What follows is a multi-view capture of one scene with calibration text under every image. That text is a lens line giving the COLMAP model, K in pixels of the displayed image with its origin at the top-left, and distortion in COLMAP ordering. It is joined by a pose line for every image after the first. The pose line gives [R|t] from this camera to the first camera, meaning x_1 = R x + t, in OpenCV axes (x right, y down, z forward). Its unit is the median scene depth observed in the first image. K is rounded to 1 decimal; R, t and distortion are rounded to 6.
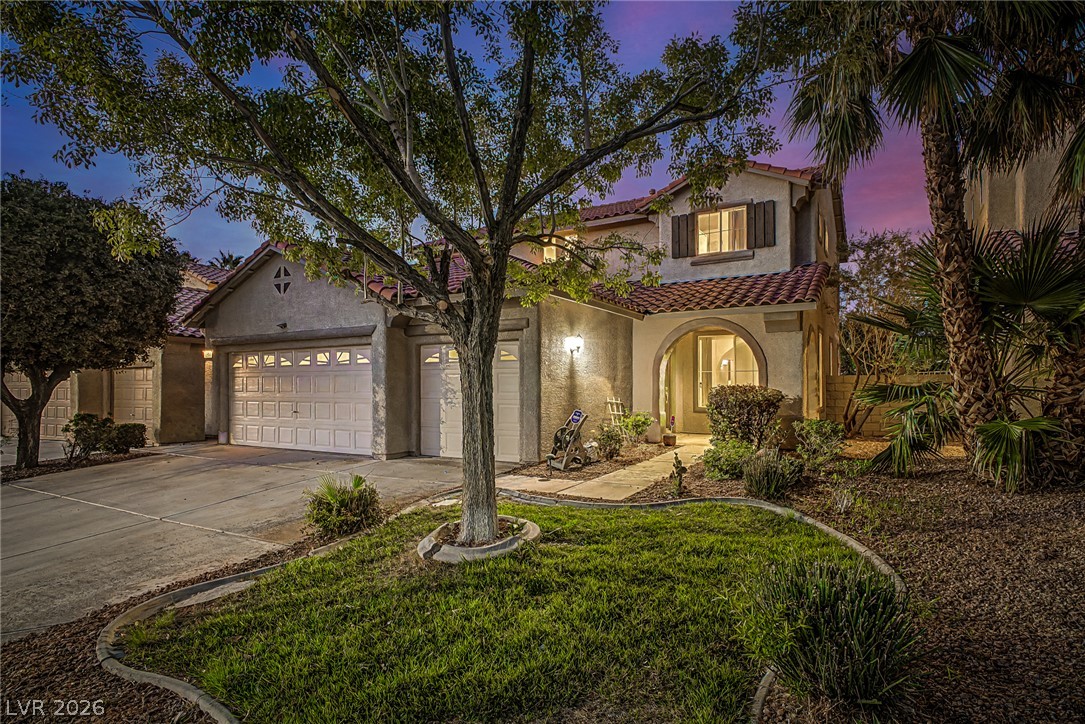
lens RADIAL K [[552.7, 0, 565.3], [0, 552.7, 377.2], [0, 0, 1]] dist [0.001439, 0.000567]
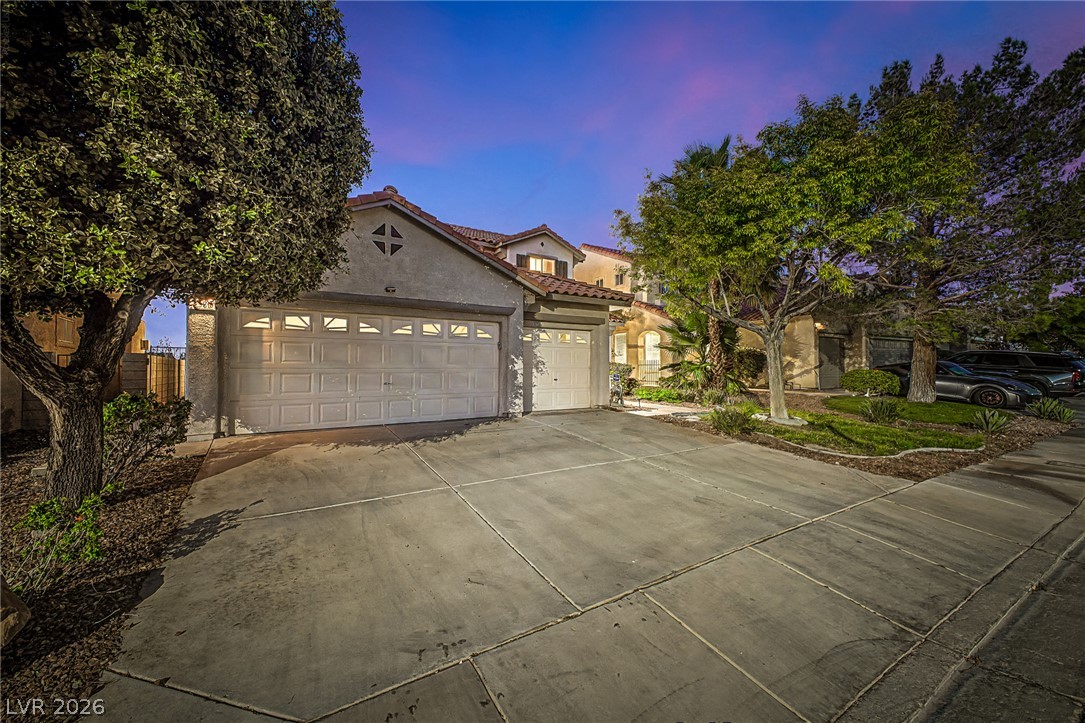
lens RADIAL K [[437.9, 0, 543.2], [0, 437.9, 357.4], [0, 0, 1]] dist [0.016976, -0.000120]
pose [[0.463620, 0.025292, 0.885673, -1.043009], [-0.012658, 0.999680, -0.021922, 0.032557], [-0.885944, -0.001047, 0.463791, 0.439230]]
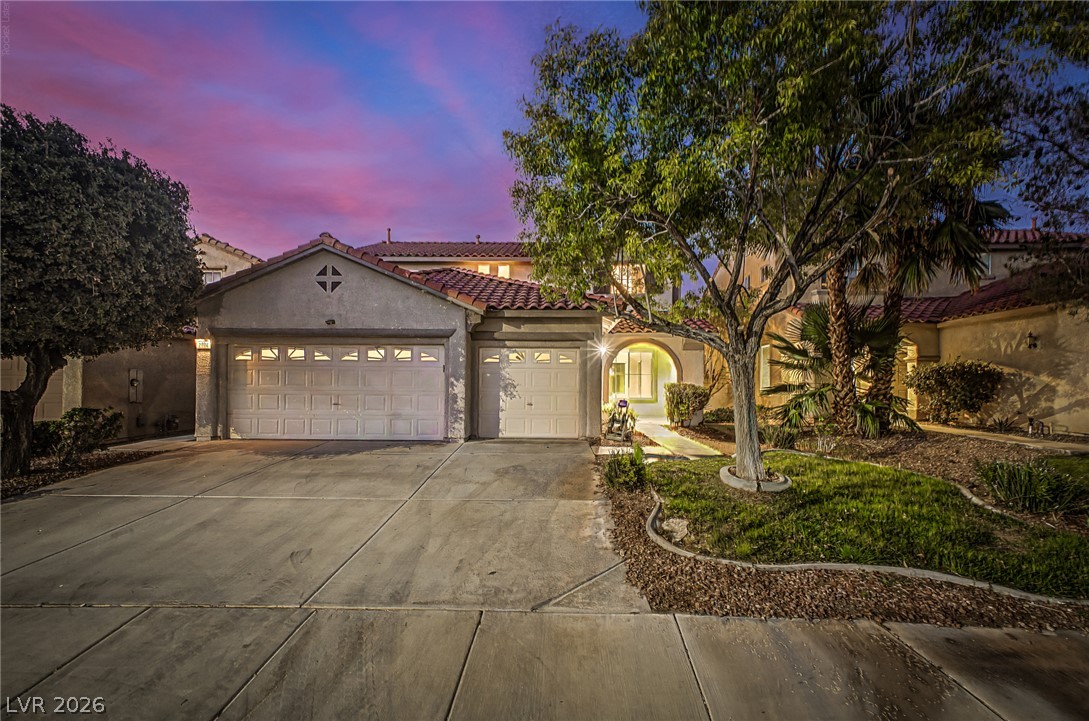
lens RADIAL K [[455.0, 0, 540.8], [0, 455.0, 377.8], [0, 0, 1]] dist [0.015777, -0.000132]
pose [[0.886646, 0.017467, 0.462118, -0.559014], [-0.016685, 0.999844, -0.005778, 0.011332], [-0.462147, -0.002588, 0.886799, 0.045192]]
